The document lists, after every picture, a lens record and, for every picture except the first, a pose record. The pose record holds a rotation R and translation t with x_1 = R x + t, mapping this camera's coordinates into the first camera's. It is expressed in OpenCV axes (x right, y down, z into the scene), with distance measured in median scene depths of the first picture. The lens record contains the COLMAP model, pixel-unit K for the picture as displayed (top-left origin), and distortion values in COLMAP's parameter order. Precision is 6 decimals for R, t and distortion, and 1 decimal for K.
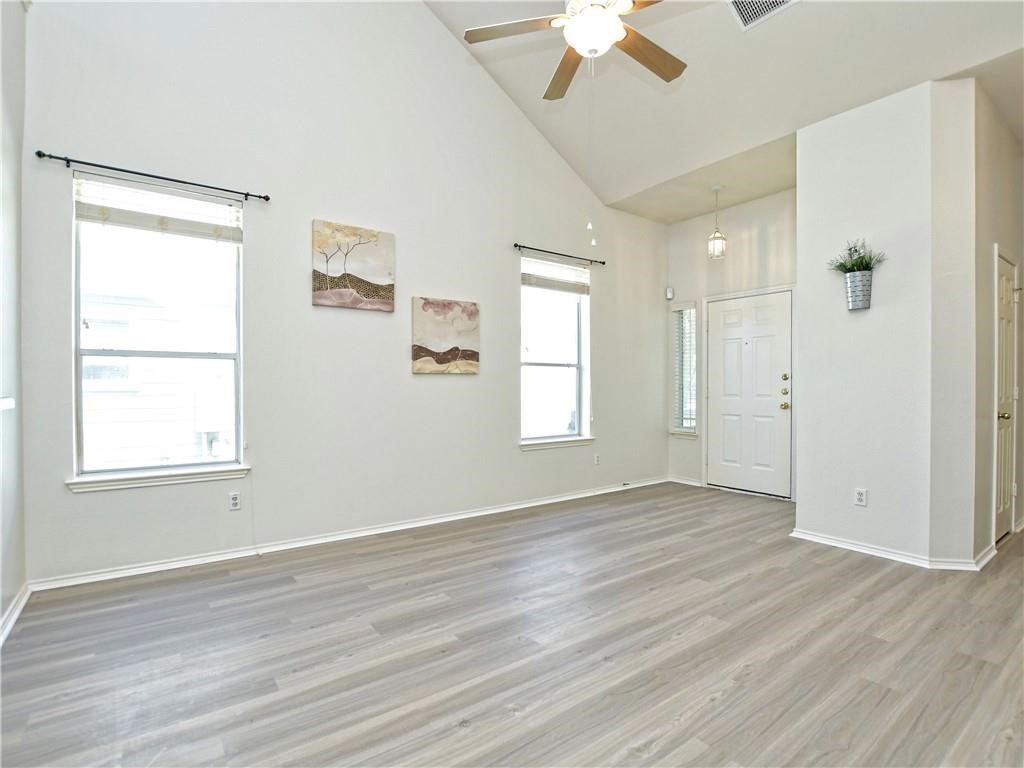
lens RADIAL K [[505.4, 0, 511.6], [0, 505.4, 390.1], [0, 0, 1]] dist [-0.035811, 0.006193]
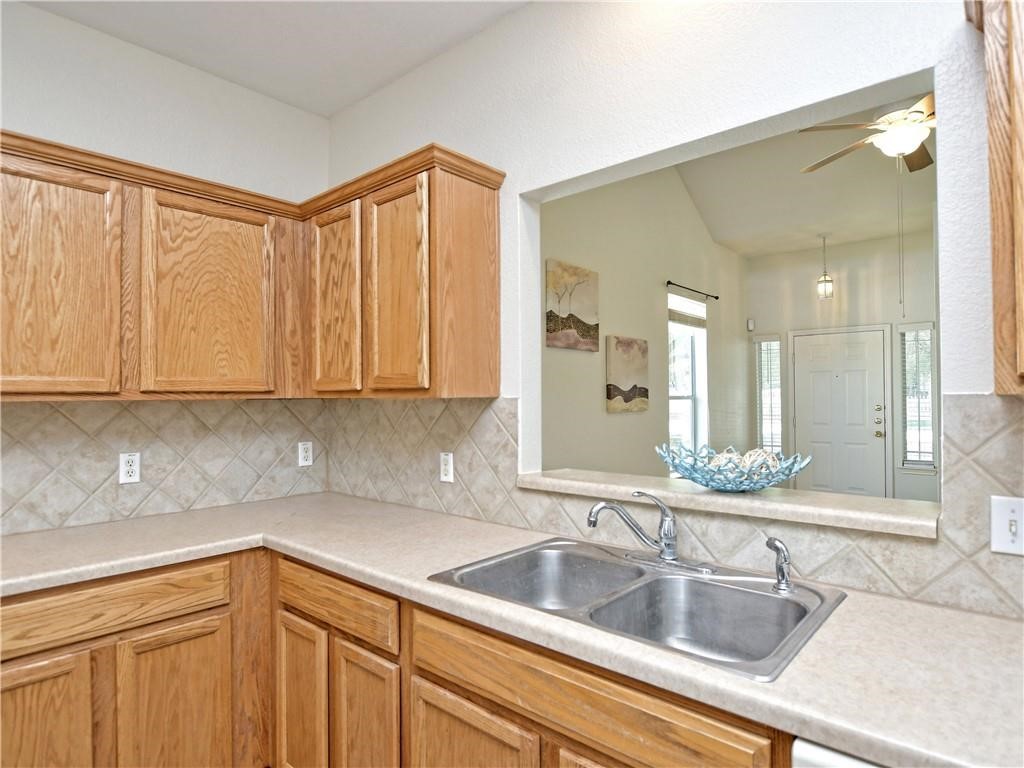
lens RADIAL K [[580.4, 0, 510.5], [0, 580.4, 388.3], [0, 0, 1]] dist [-0.025916, 0.002121]
pose [[0.975302, -0.002391, 0.220864, -0.697791], [0.007718, 0.999700, -0.023260, -0.062044], [-0.220742, 0.024390, 0.975027, -0.074858]]
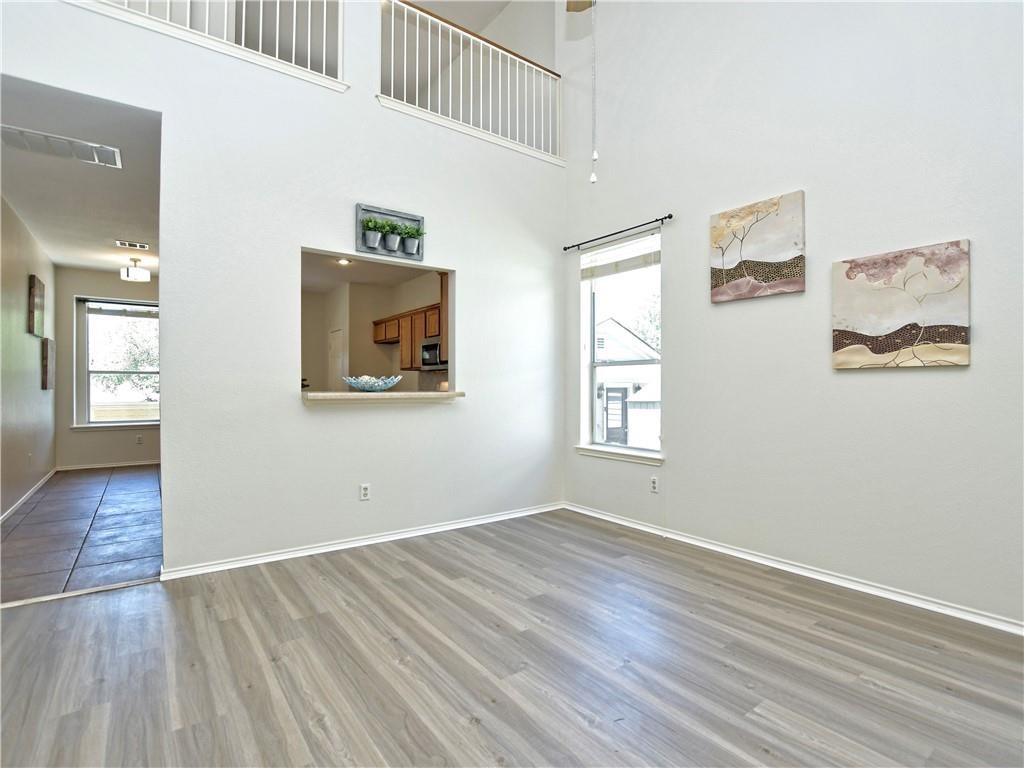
lens RADIAL K [[505.4, 0, 511.6], [0, 505.4, 390.1], [0, 0, 1]] dist [-0.035811, 0.006193]
pose [[0.007336, 0.007457, -0.999945, 0.562486], [-0.009885, 0.999924, 0.007384, -0.005177], [0.999924, 0.009830, 0.007409, 0.588235]]
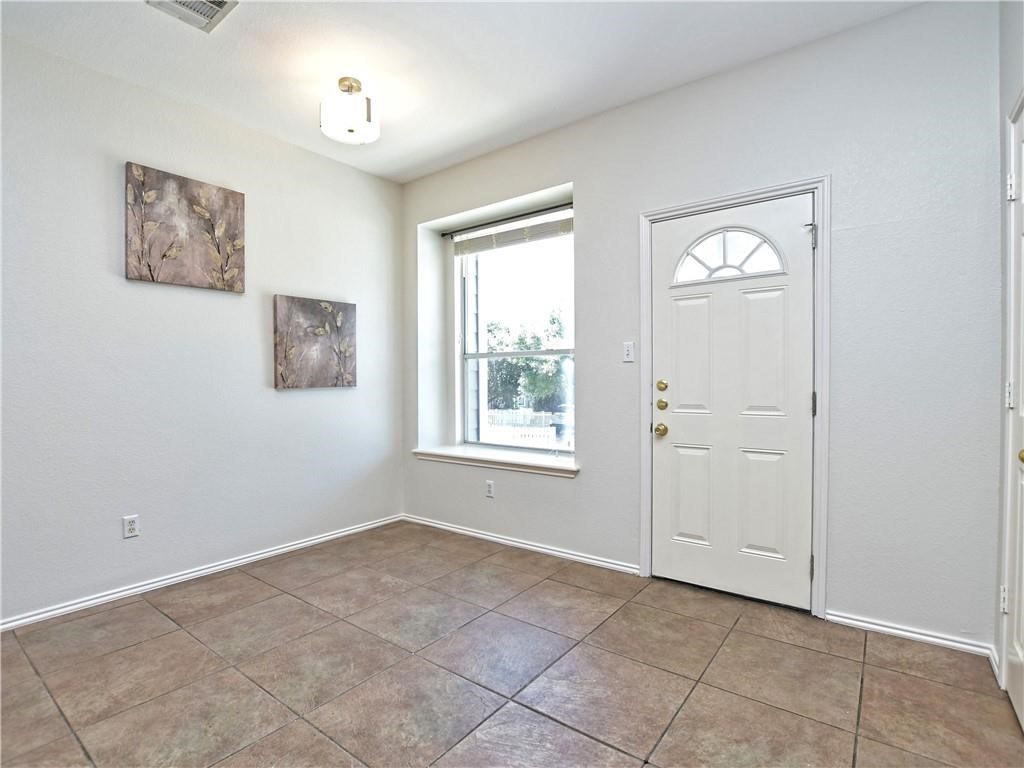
lens RADIAL K [[505.4, 0, 511.6], [0, 505.4, 390.1], [0, 0, 1]] dist [-0.035811, 0.006193]
pose [[-0.955780, 0.012712, -0.293807, -1.142422], [0.004811, 0.999608, 0.027597, -0.000080], [0.294043, 0.024963, -0.955466, 0.087106]]
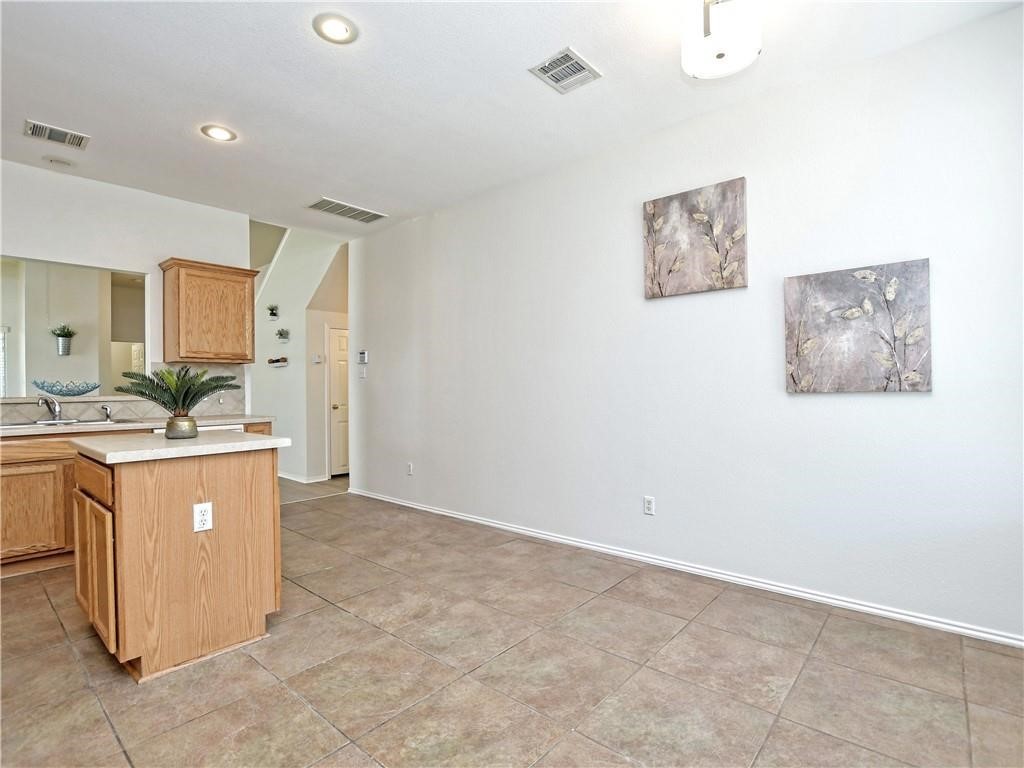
lens RADIAL K [[505.4, 0, 511.6], [0, 505.4, 390.1], [0, 0, 1]] dist [-0.035811, 0.006193]
pose [[-0.228953, -0.002905, 0.973433, -1.617211], [0.017801, 0.999816, 0.007171, 0.003747], [-0.973275, 0.018969, -0.228859, -0.325728]]
